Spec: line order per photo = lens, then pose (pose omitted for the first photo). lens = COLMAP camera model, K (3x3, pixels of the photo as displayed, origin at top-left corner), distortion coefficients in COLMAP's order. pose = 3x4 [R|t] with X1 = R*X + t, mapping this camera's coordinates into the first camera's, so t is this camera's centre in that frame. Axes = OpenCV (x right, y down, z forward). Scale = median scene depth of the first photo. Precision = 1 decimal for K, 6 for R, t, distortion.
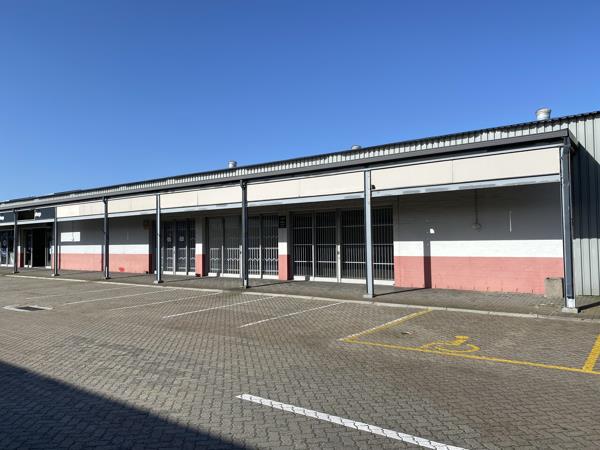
lens RADIAL K [[453.4, 0, 298.7], [0, 453.4, 225.3], [0, 0, 1]] dist [0.054840, -0.055671]
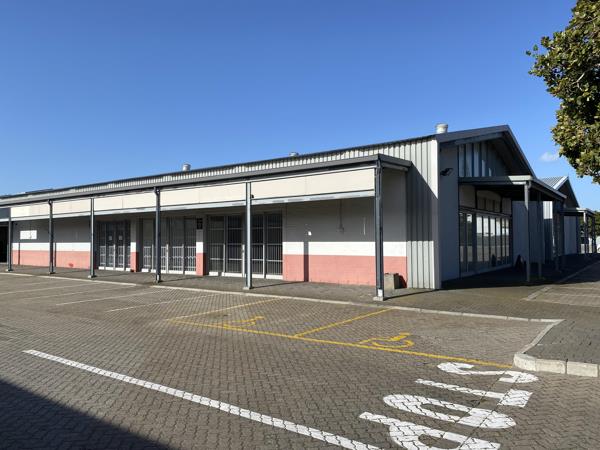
lens RADIAL K [[453.4, 0, 297.9], [0, 453.4, 227.1], [0, 0, 1]] dist [0.054840, -0.055671]
pose [[0.999922, 0.007395, 0.010068, 0.223428], [-0.007478, 0.999938, 0.008214, -0.011831], [-0.010007, -0.008288, 0.999916, -0.151954]]
